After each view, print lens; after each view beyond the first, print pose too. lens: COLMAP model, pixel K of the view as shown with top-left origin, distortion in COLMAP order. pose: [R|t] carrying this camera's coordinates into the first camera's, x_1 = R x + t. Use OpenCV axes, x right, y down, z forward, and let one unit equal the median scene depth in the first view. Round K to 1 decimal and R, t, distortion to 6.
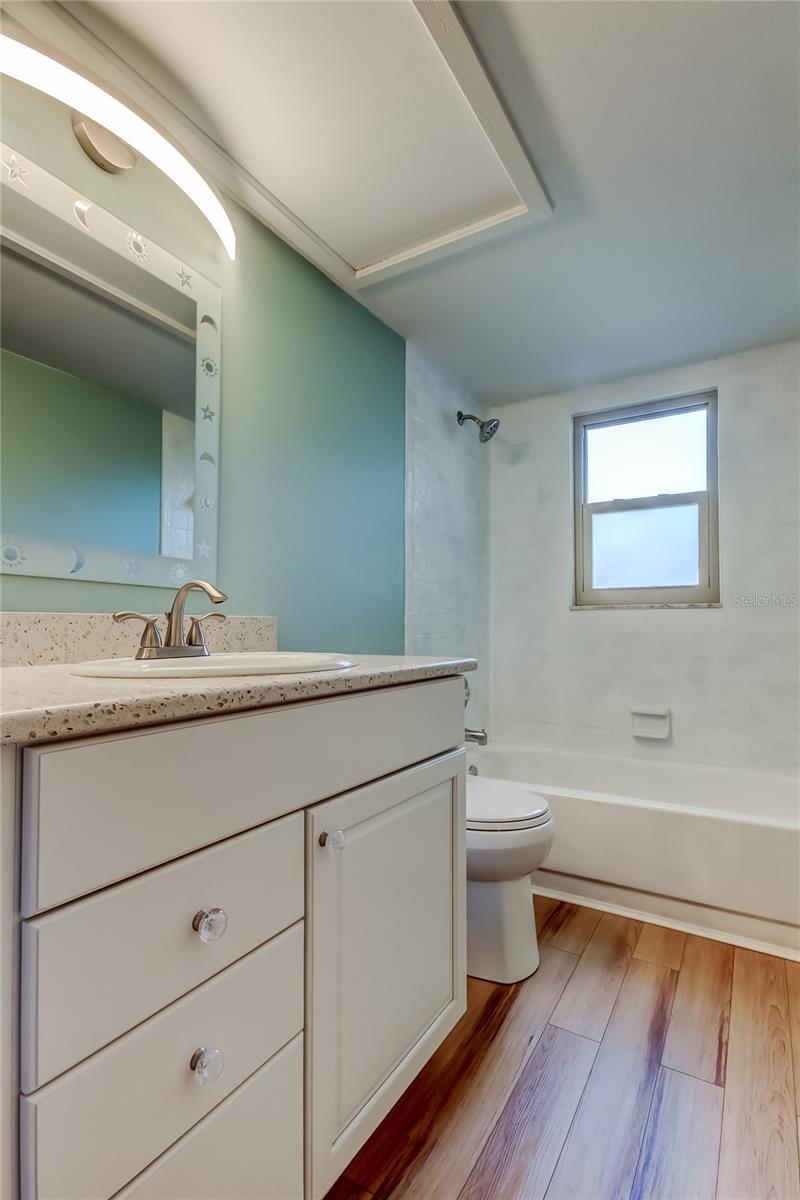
lens RADIAL K [[566.6, 0, 408.6], [0, 566.6, 606.8], [0, 0, 1]] dist [0.011899, 0.000416]
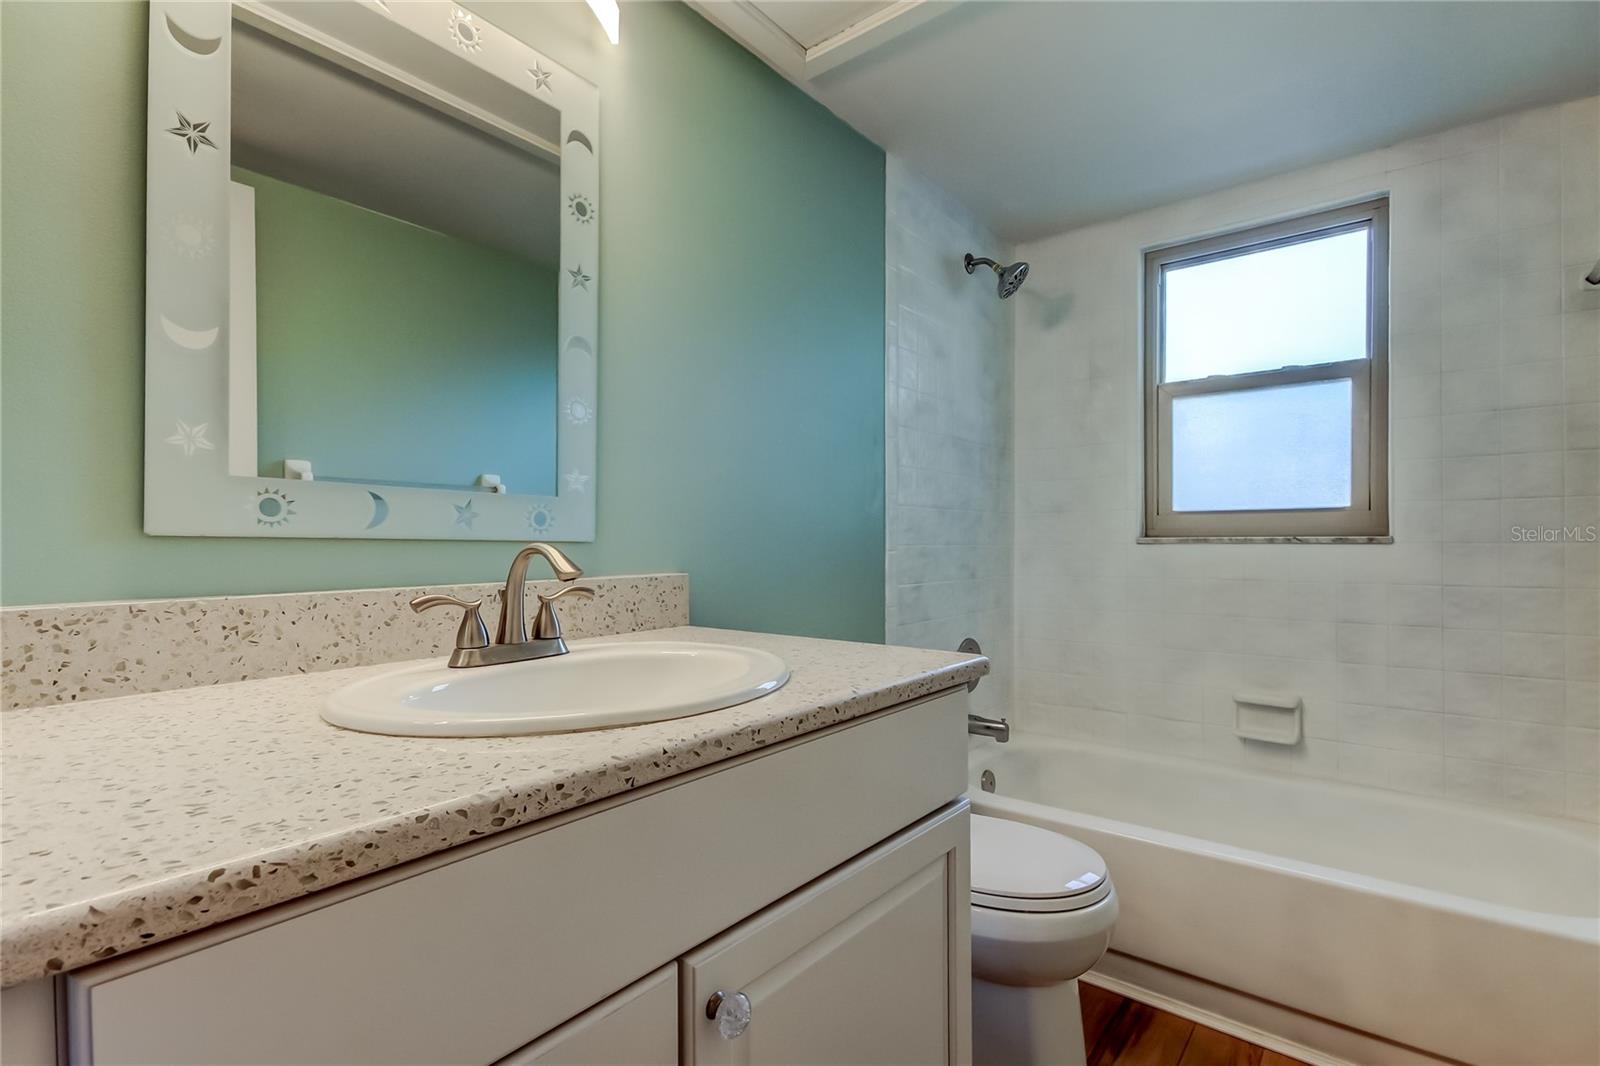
lens RADIAL K [[755.2, 0, 800.0], [0, 755.2, 533.0], [0, 0, 1]] dist [0.017139, -0.000646]
pose [[0.990860, -0.000675, -0.134892, 0.018890], [0.003012, 0.999849, 0.017120, -0.039447], [0.134860, -0.017370, 0.990712, 0.104417]]
